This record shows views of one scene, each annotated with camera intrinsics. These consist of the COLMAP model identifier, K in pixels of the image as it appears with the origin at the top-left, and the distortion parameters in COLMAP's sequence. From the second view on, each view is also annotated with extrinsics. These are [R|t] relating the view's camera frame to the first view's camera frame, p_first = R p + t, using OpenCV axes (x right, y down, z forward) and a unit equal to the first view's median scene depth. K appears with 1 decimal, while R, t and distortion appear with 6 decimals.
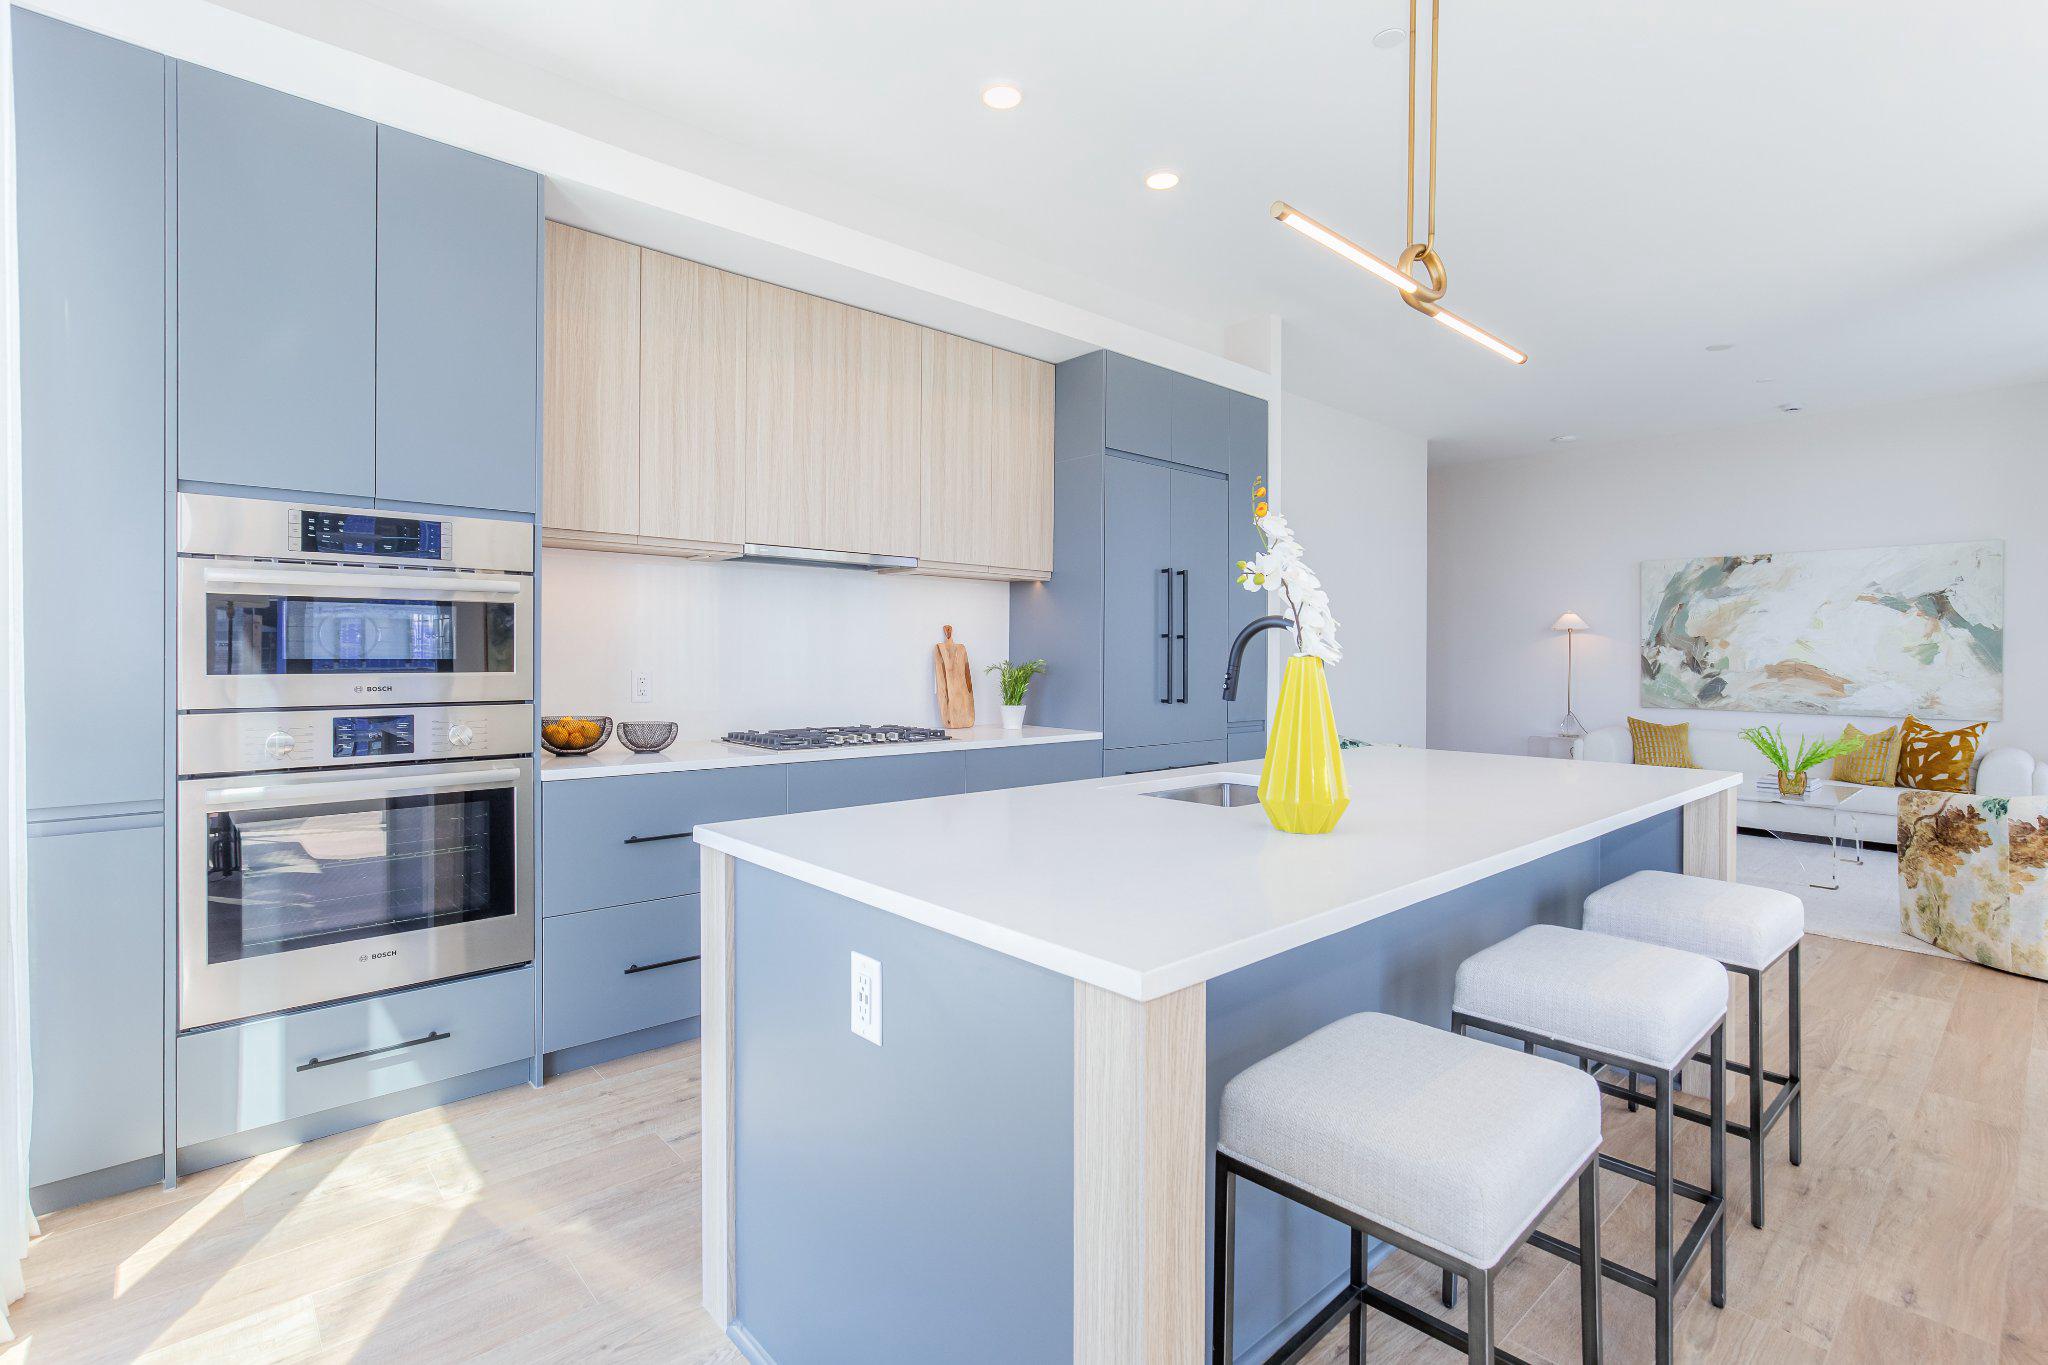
lens RADIAL K [[944.3, 0, 1006.3], [0, 944.3, 657.8], [0, 0, 1]] dist [-0.018995, 0.010428]
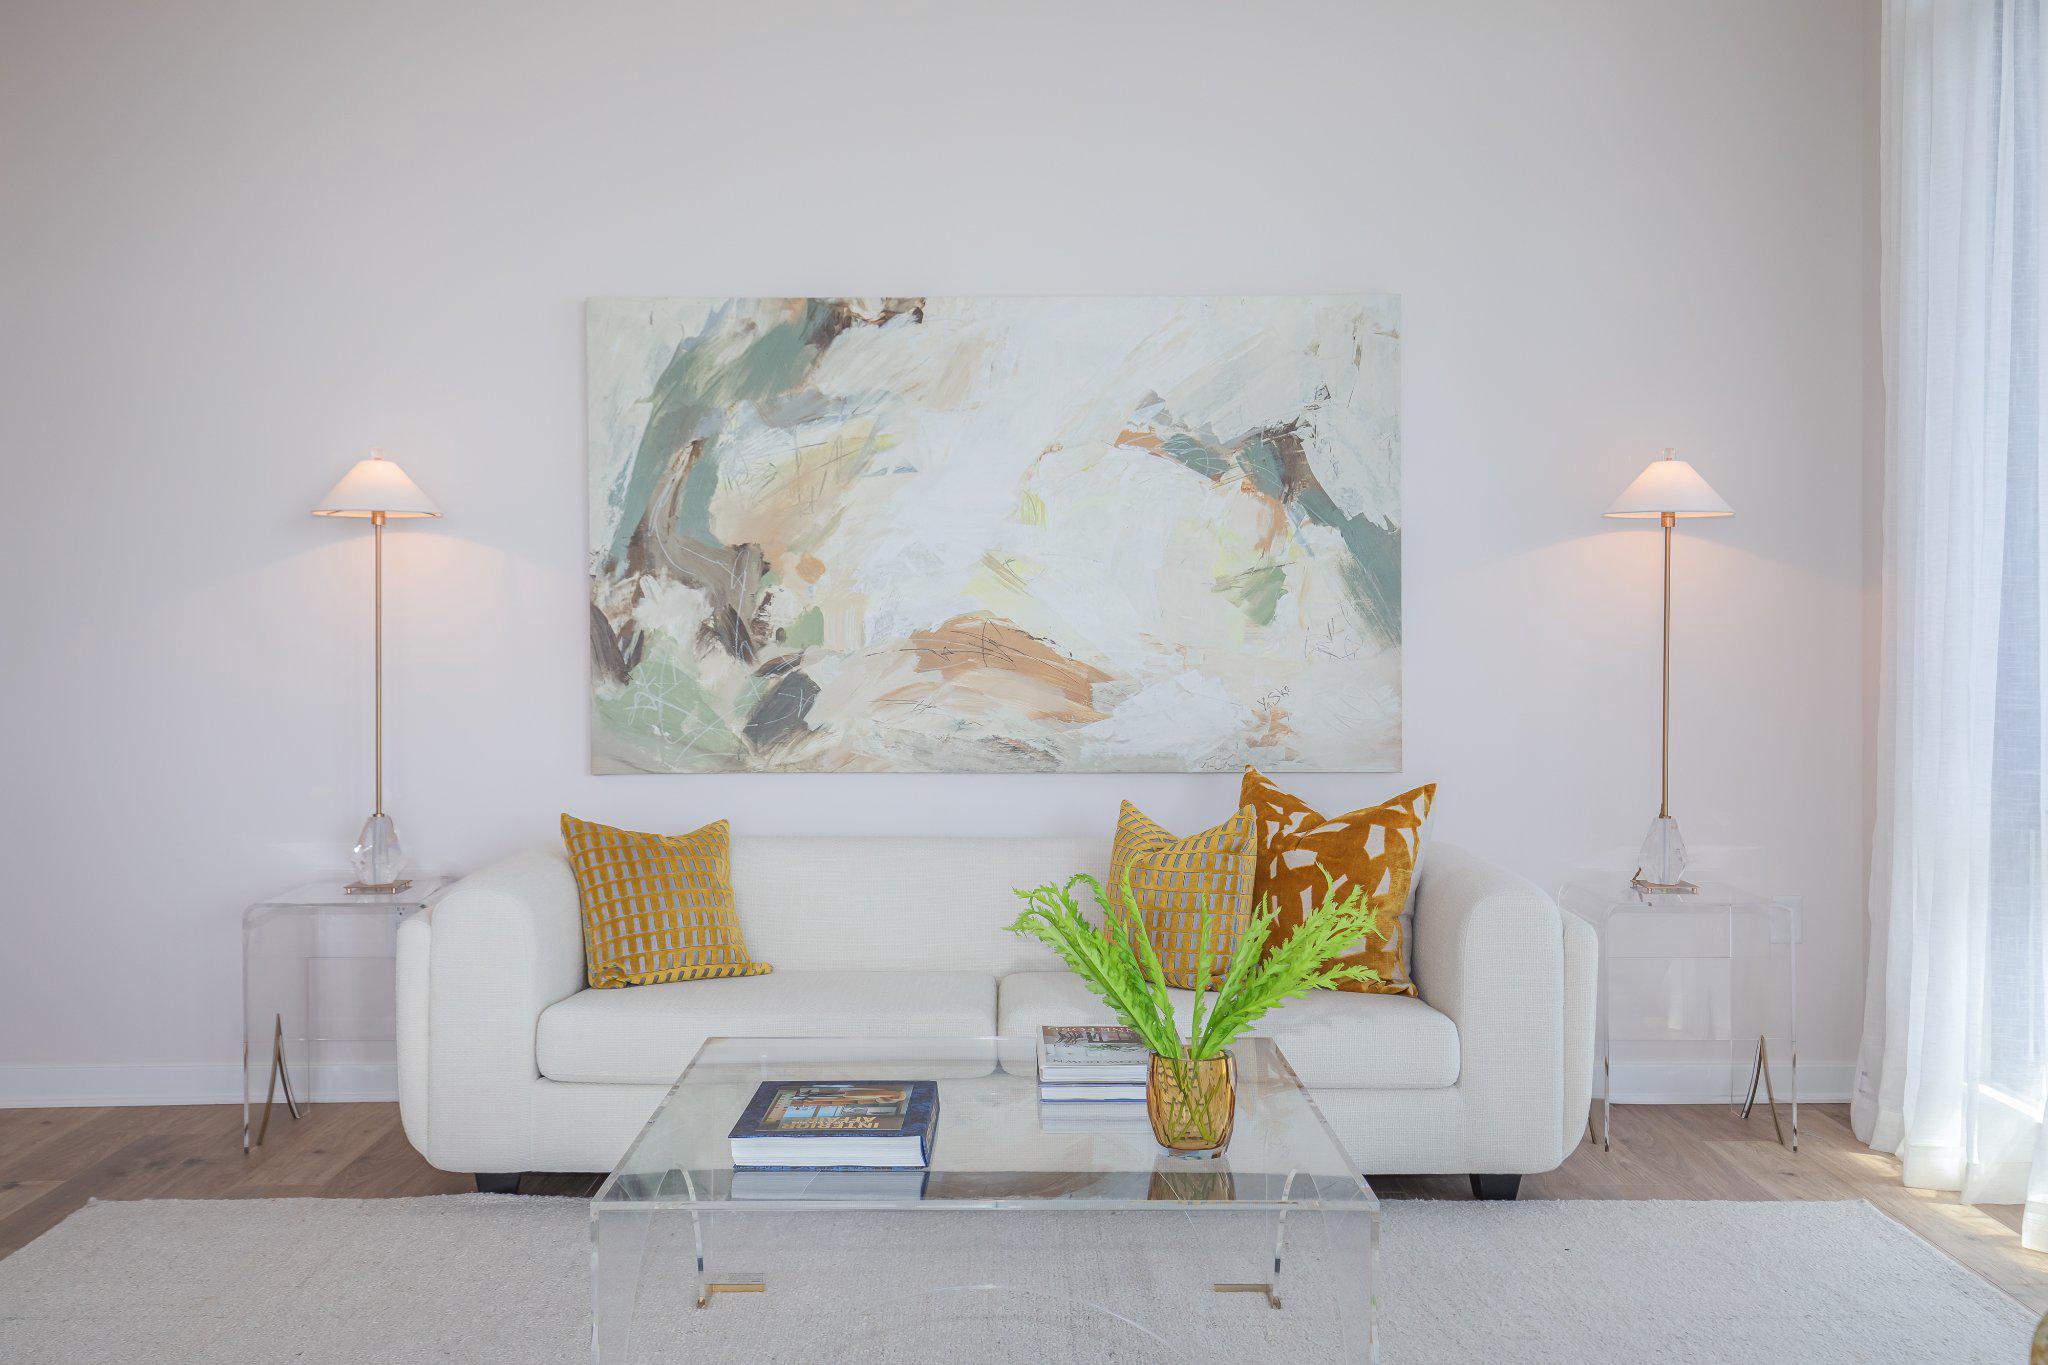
lens RADIAL K [[2057.5, 0, 1023.1], [0, 2057.5, 635.8], [0, 0, 1]] dist [-0.001641, -0.002964]
pose [[0.655985, -0.017765, 0.754565, 0.312556], [0.010590, 0.999841, 0.014333, -0.000793], [-0.754700, -0.001411, 0.656069, 0.538695]]
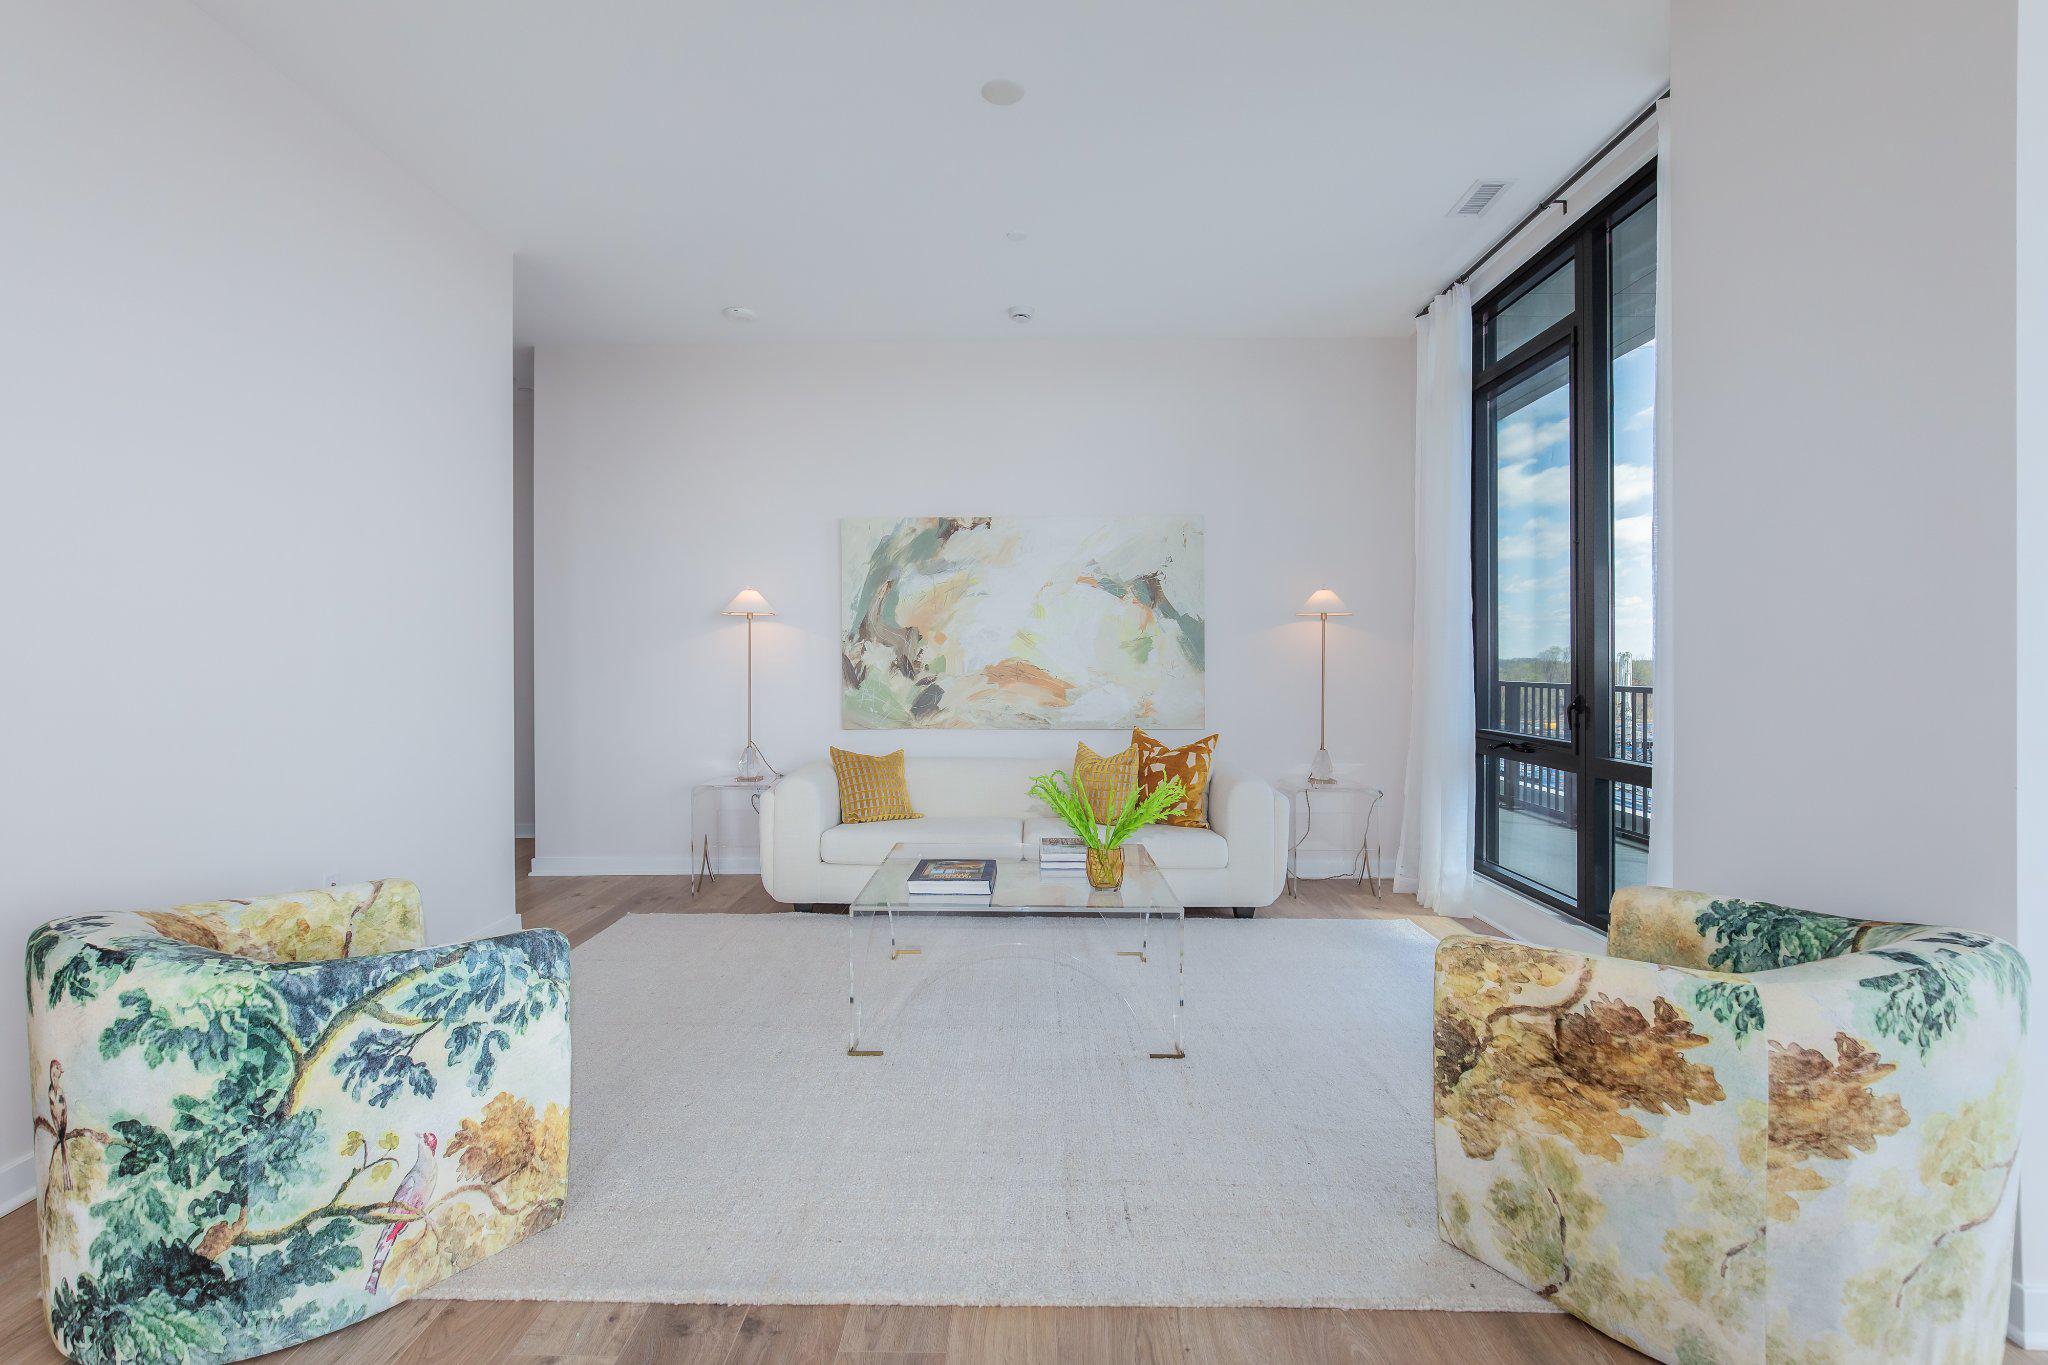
lens RADIAL K [[977.2, 0, 1013.7], [0, 977.2, 657.0], [0, 0, 1]] dist [-0.000154, 0.034522]
pose [[0.674474, -0.008653, 0.738248, 0.275968], [0.009916, 0.999947, 0.002661, -0.001319], [-0.738232, 0.005526, 0.674525, 0.503482]]
